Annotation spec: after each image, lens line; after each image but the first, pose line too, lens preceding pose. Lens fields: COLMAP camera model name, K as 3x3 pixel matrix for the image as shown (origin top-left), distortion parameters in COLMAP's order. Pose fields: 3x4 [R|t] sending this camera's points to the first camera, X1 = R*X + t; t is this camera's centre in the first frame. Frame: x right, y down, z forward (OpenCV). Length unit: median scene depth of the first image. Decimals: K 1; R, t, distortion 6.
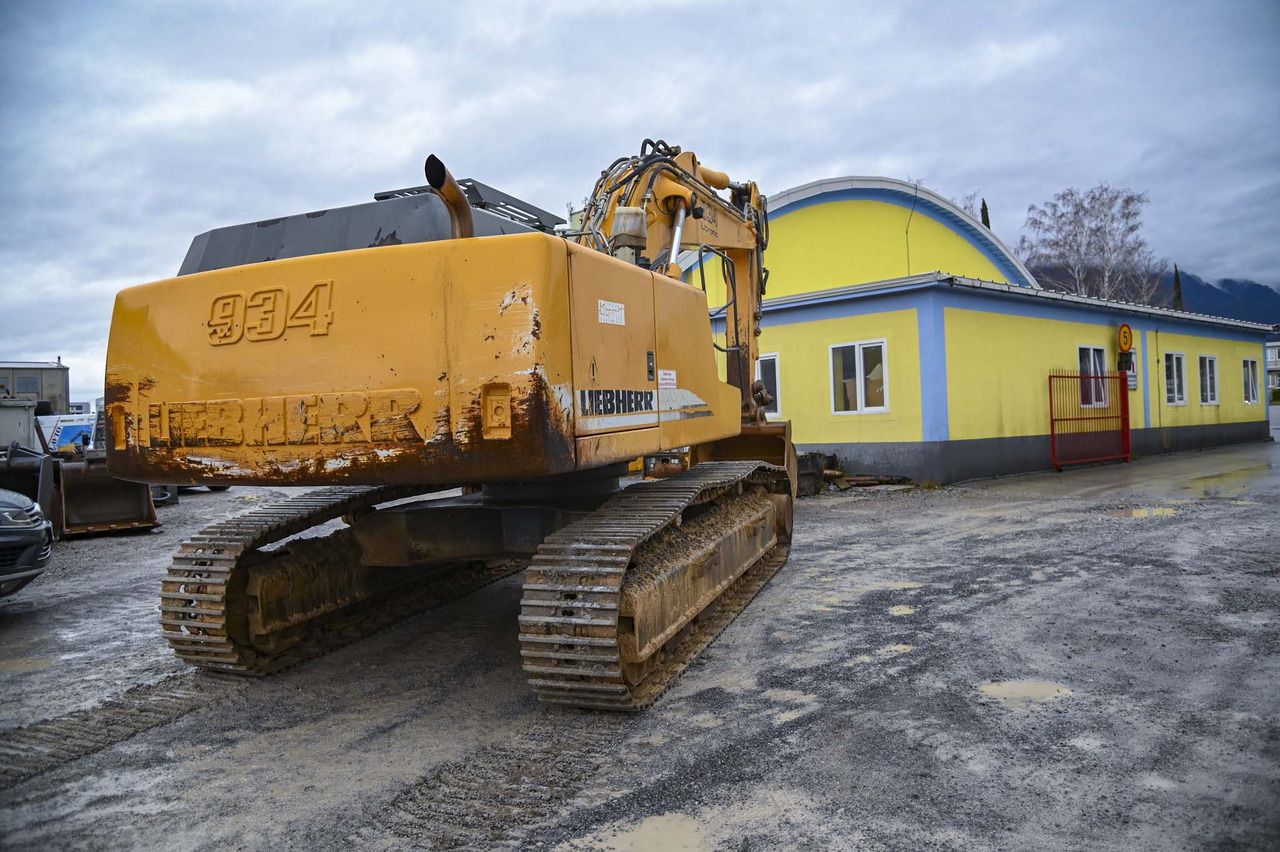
lens RADIAL K [[884.3, 0, 642.4], [0, 884.3, 410.8], [0, 0, 1]] dist [-0.122619, 0.074507]
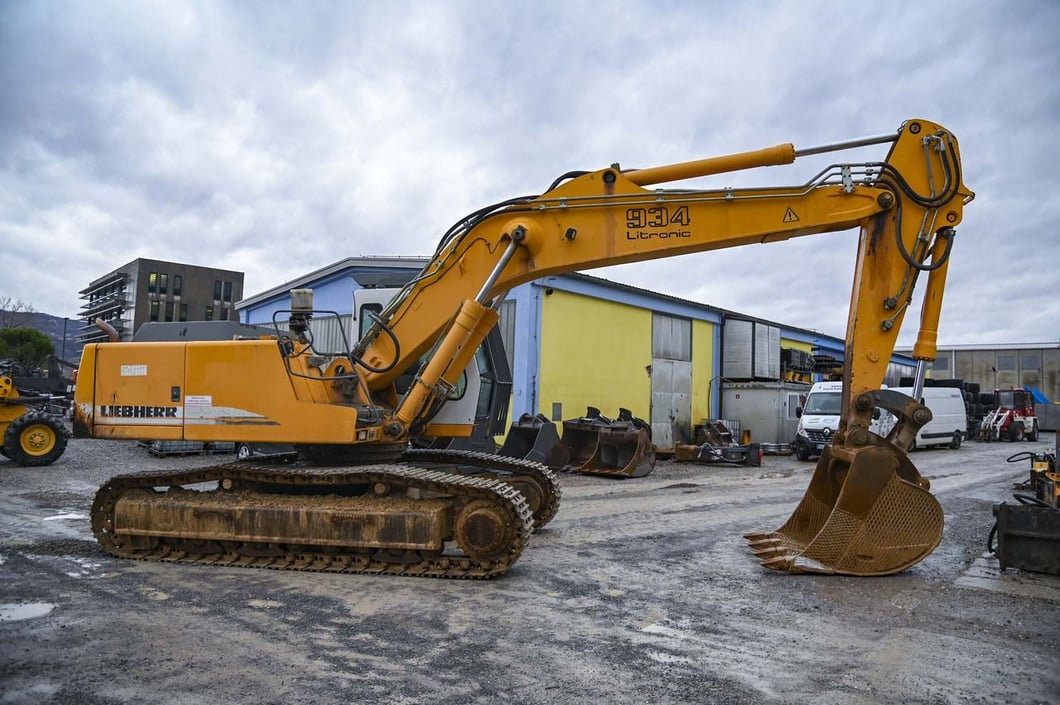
lens RADIAL K [[732.3, 0, 532.0], [0, 732.3, 339.9], [0, 0, 1]] dist [-0.122619, 0.074507]
pose [[0.179072, -0.037328, -0.983128, 1.978967], [-0.017688, 0.998996, -0.041152, -0.139925], [0.983677, 0.024758, 0.178232, 1.761294]]
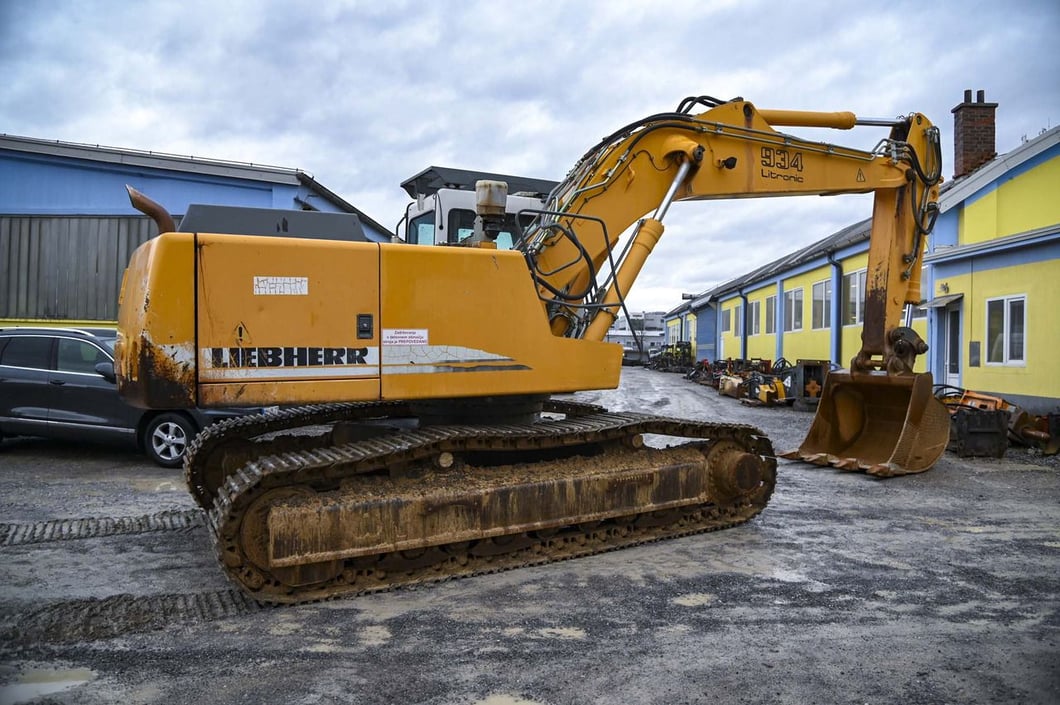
lens RADIAL K [[732.3, 0, 532.0], [0, 732.3, 339.9], [0, 0, 1]] dist [-0.122619, 0.074507]
pose [[0.756369, 0.044980, -0.652597, 0.964458], [-0.036529, 0.998981, 0.026517, -0.079360], [0.653124, 0.003782, 0.757241, 0.490945]]
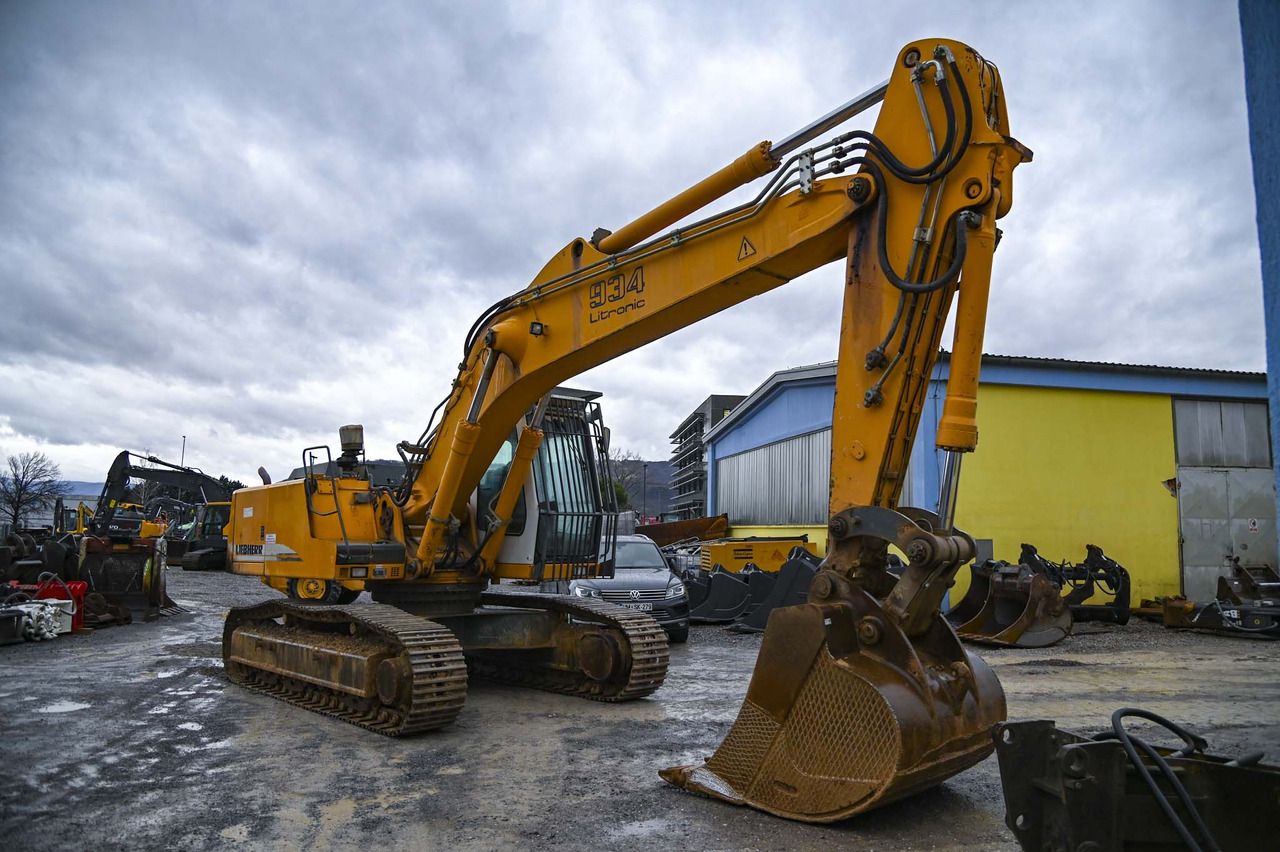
lens RADIAL K [[884.3, 0, 642.4], [0, 884.3, 410.8], [0, 0, 1]] dist [-0.122619, 0.074507]
pose [[-0.456215, -0.090065, -0.885300, 1.681341], [0.020797, 0.993514, -0.111791, -0.106608], [0.889627, -0.069412, -0.451383, 3.232836]]
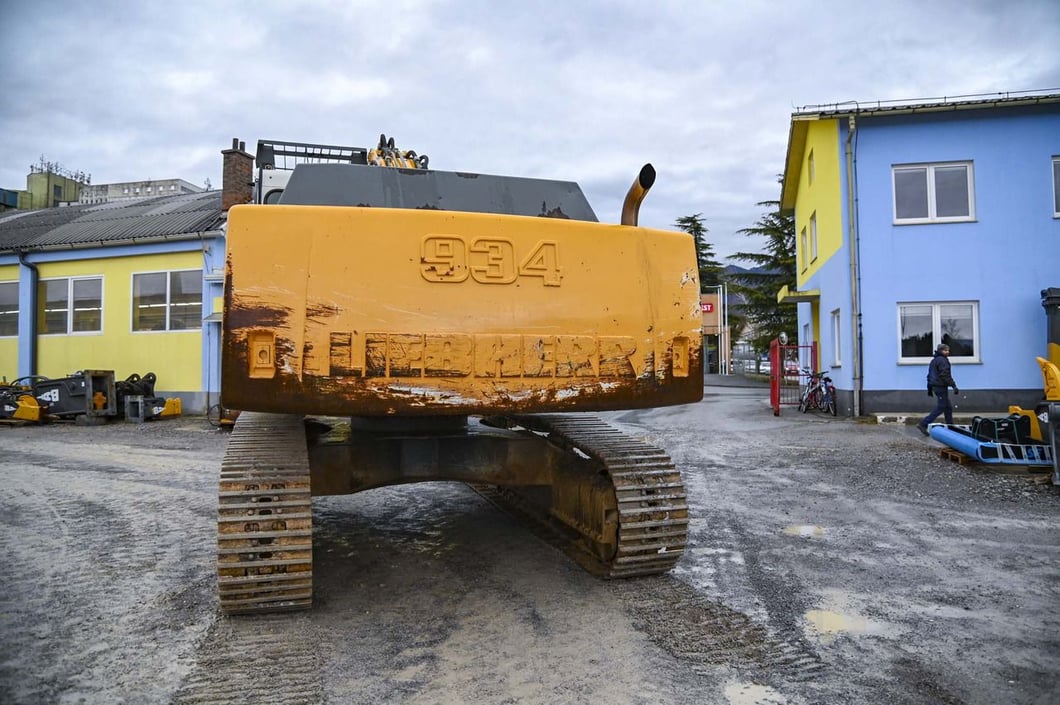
lens RADIAL K [[732.3, 0, 532.0], [0, 732.3, 339.9], [0, 0, 1]] dist [-0.122619, 0.074507]
pose [[0.772381, 0.061490, 0.632176, -0.972198], [-0.034694, 0.997901, -0.054675, 0.040745], [-0.634211, 0.020297, 0.772894, 0.230037]]
